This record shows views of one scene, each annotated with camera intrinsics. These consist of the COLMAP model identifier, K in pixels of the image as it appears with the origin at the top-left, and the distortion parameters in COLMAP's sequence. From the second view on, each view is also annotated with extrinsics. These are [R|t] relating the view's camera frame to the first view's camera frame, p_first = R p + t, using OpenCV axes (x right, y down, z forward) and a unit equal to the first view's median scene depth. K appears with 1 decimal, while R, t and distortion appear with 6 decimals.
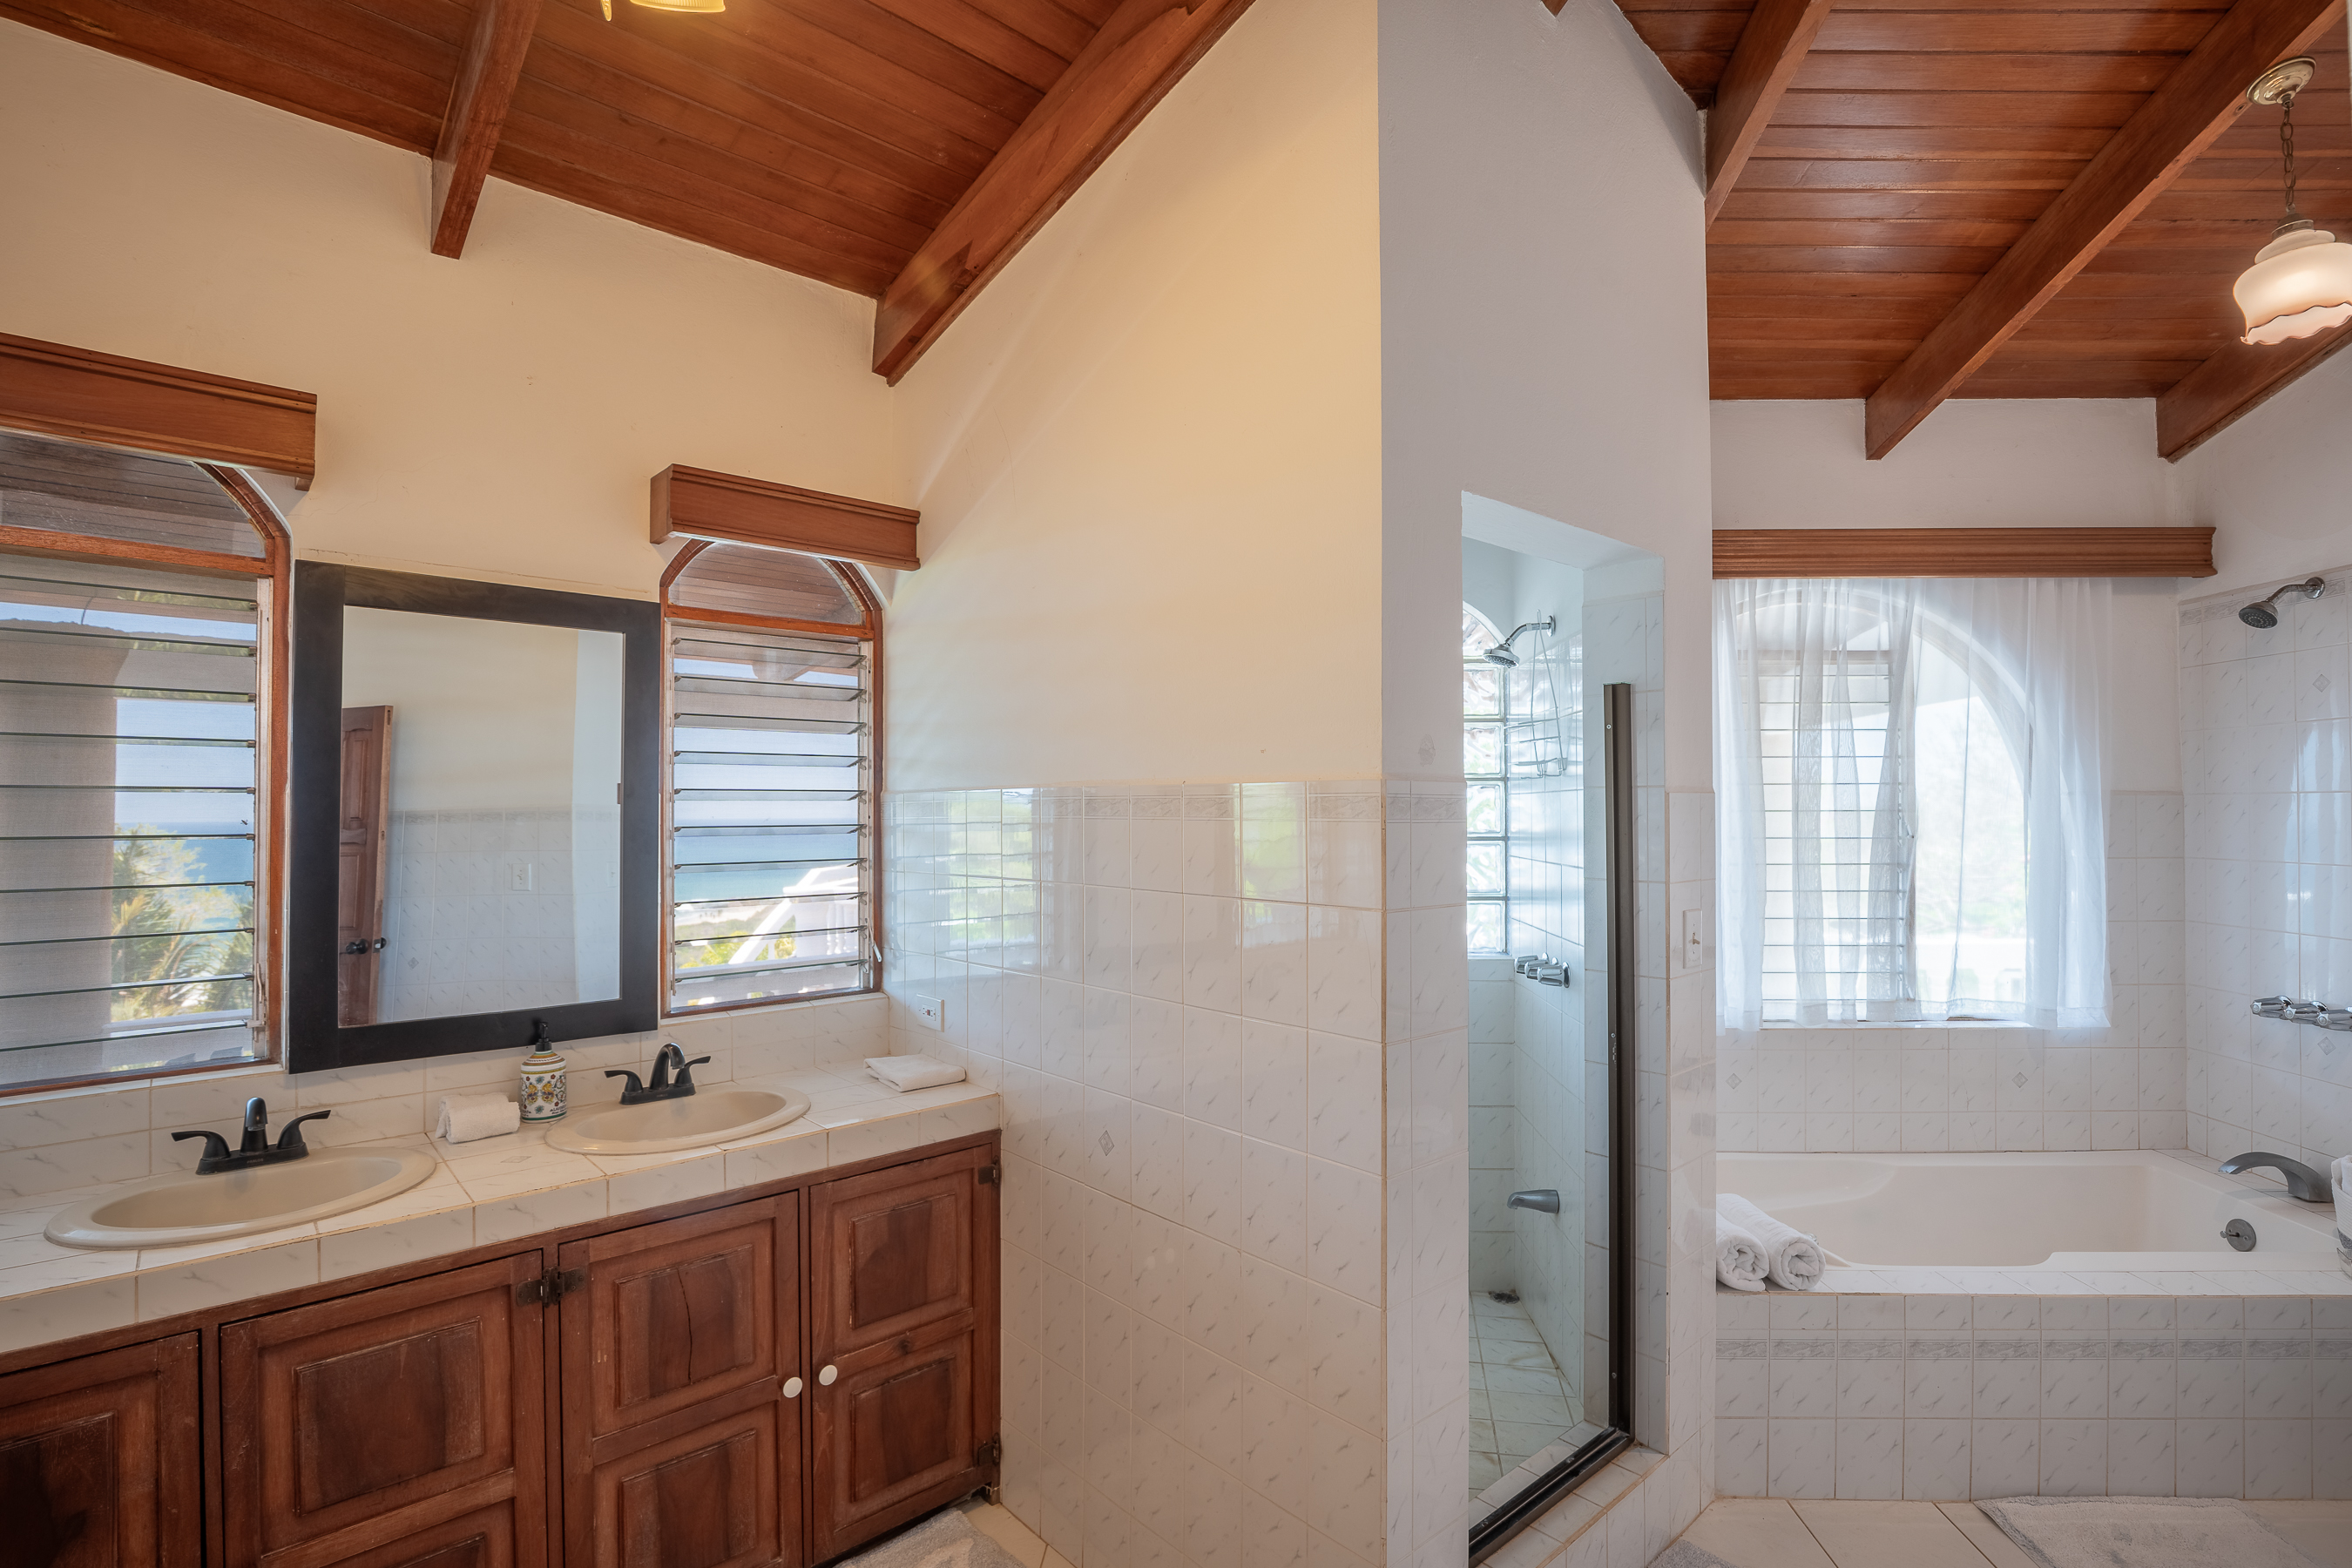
lens RADIAL K [[1144.2, 0, 1191.2], [0, 1144.2, 818.5], [0, 0, 1]] dist [-0.039616, 0.009646]
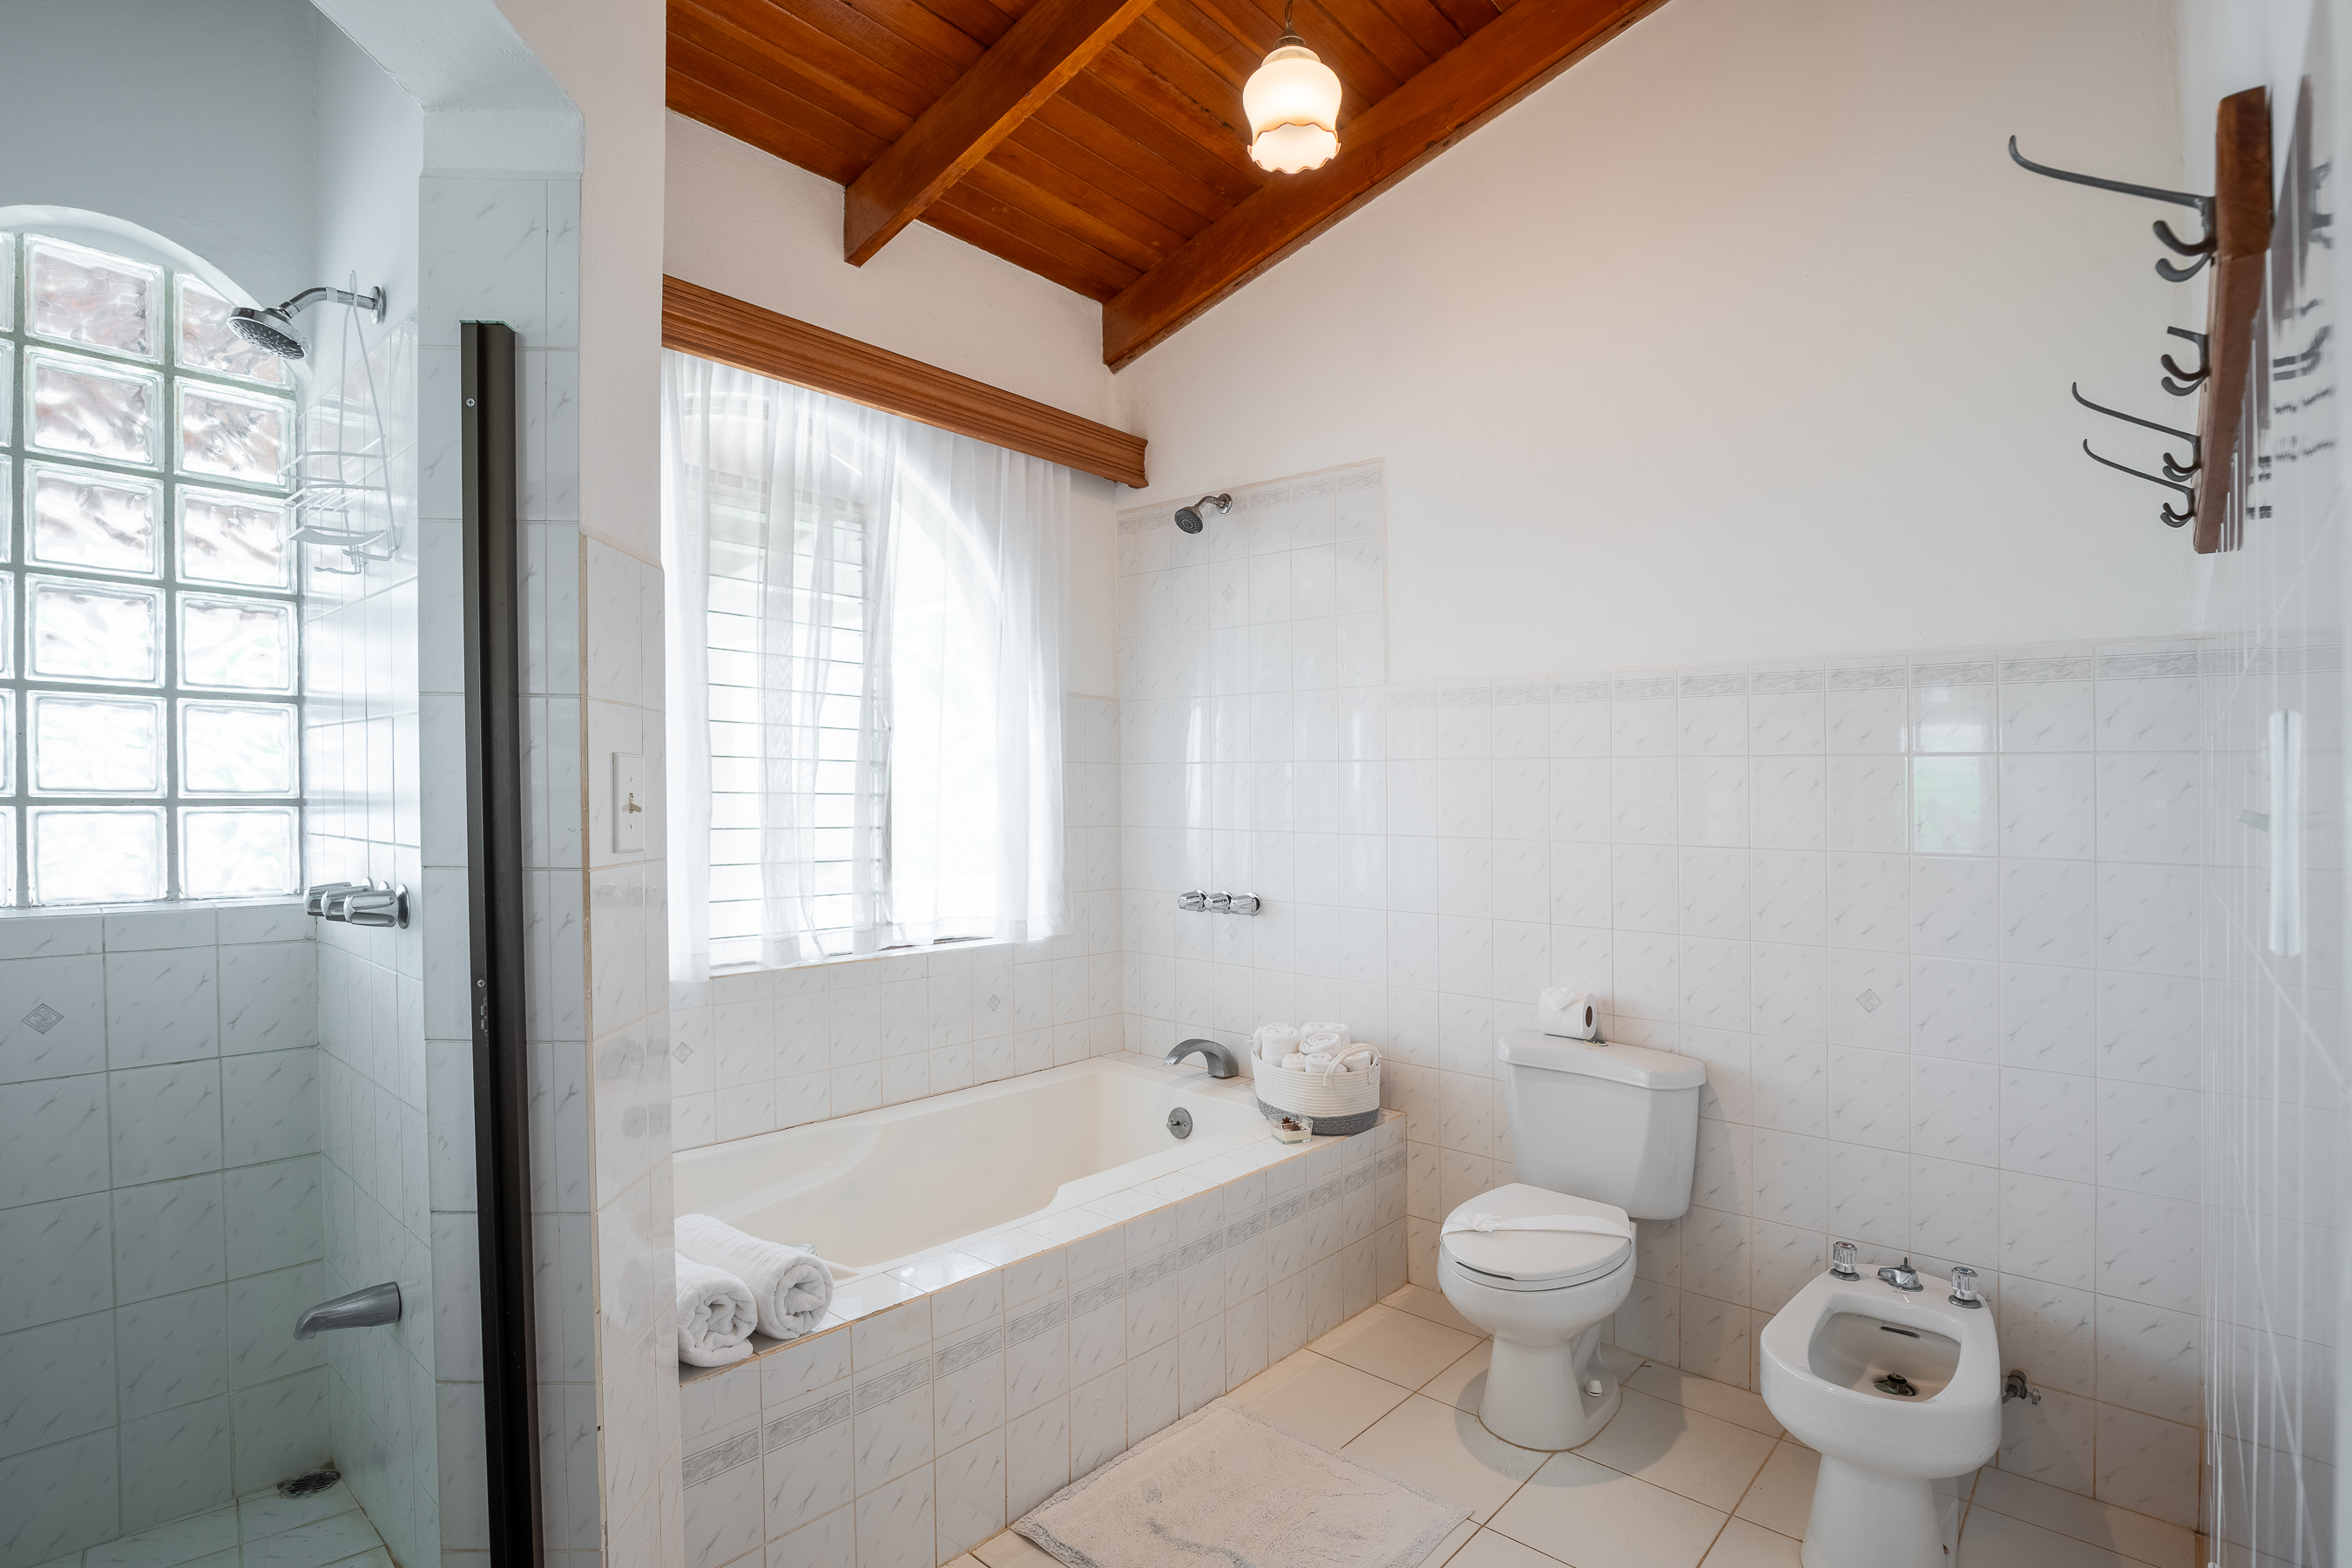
lens RADIAL K [[1144.2, 0, 1191.2], [0, 1144.2, 818.5], [0, 0, 1]] dist [-0.039616, 0.009646]
pose [[0.631053, -0.005455, 0.775720, 0.105636], [0.003071, 0.999985, 0.004534, 0.068793], [-0.775734, -0.000478, 0.631060, 0.251168]]
